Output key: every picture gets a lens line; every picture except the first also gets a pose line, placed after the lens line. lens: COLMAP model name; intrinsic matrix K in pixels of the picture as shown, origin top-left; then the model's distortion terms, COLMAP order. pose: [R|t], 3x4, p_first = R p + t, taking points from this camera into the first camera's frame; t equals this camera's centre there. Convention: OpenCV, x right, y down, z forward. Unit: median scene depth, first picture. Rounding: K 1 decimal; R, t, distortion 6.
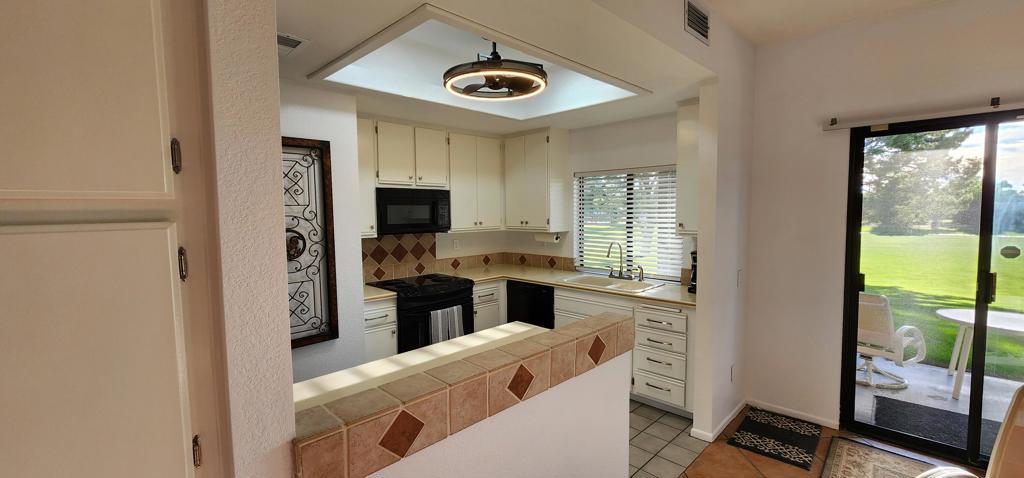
lens RADIAL K [[417.7, 0, 512.8], [0, 417.7, 238.9], [0, 0, 1]] dist [-0.001421, -0.000180]
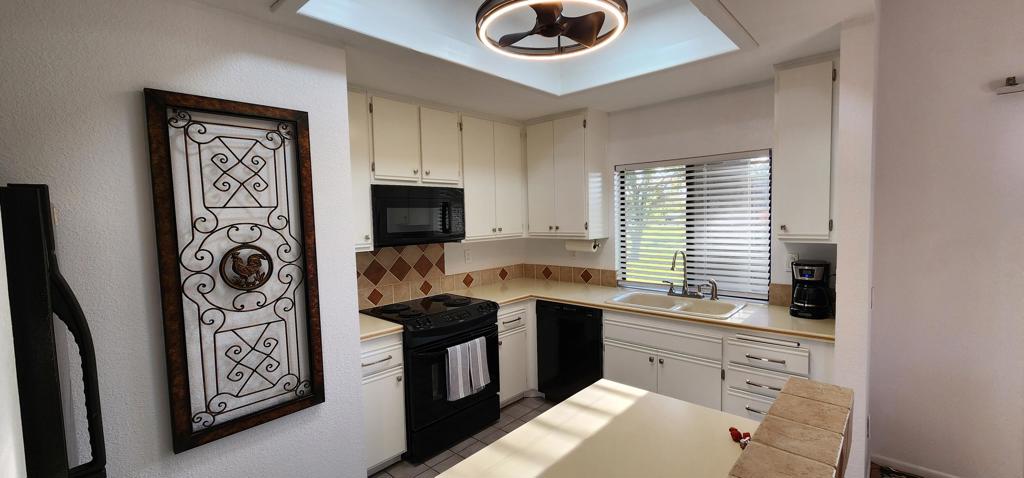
lens RADIAL K [[417.7, 0, 511.3], [0, 417.7, 240.3], [0, 0, 1]] dist [-0.001421, -0.000180]
pose [[0.999197, -0.017655, 0.035967, -0.102167], [0.017989, 0.999798, -0.008982, -0.010938], [-0.035801, 0.009622, 0.999313, 0.234922]]
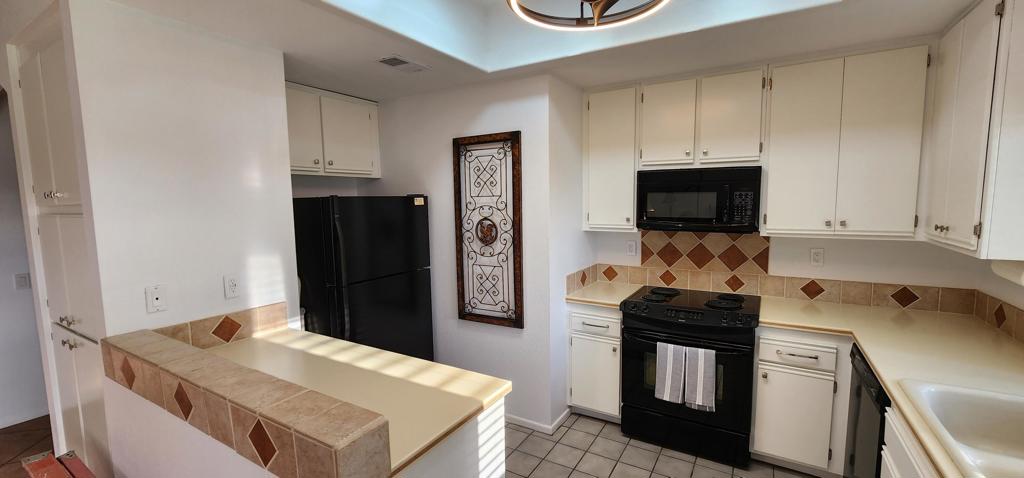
lens RADIAL K [[417.7, 0, 520.1], [0, 417.7, 239.6], [0, 0, 1]] dist [-0.001421, -0.000180]
pose [[0.247107, 0.102146, -0.963589, 0.403936], [-0.056520, 0.994255, 0.090903, -0.050496], [0.967338, 0.031999, 0.251460, 0.569052]]
